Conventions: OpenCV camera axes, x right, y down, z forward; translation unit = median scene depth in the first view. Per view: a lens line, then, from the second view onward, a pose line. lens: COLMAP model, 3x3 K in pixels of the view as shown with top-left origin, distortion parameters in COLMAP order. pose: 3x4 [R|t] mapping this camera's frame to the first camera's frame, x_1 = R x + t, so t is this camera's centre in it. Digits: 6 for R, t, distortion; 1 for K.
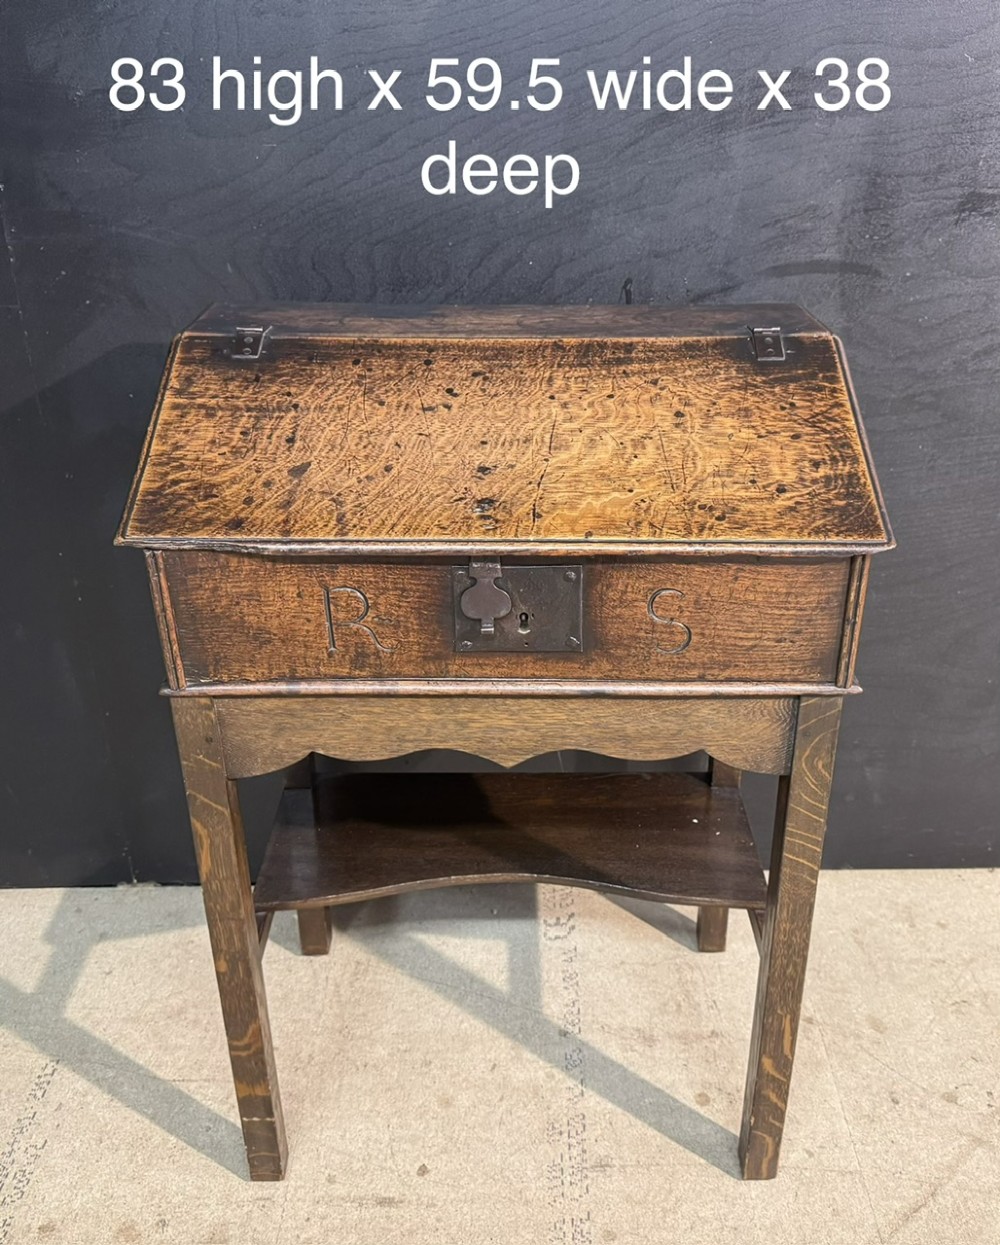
lens RADIAL K [[1208.5, 0, 512.2], [0, 1208.5, 619.8], [0, 0, 1]] dist [-0.005735, 0.000000]
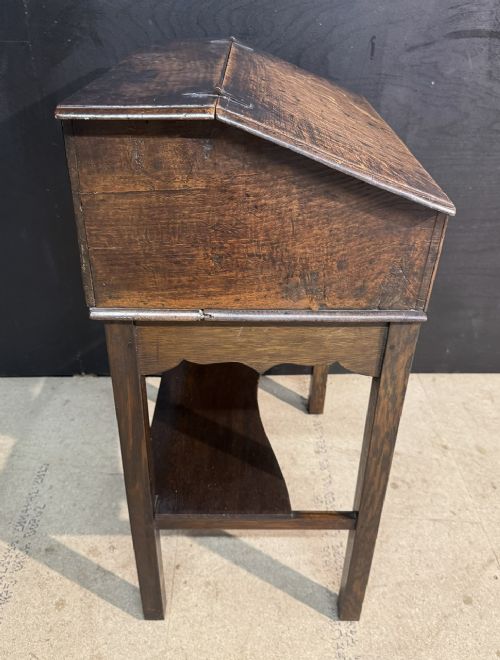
lens RADIAL K [[587.6, 0, 249.2], [0, 587.6, 312.3], [0, 0, 1]] dist [0.023227, -0.054347]
pose [[0.999256, 0.017691, 0.034258, -0.109211], [-0.019870, 0.997731, 0.064328, 0.072286], [-0.033042, -0.064961, 0.997341, 0.105689]]
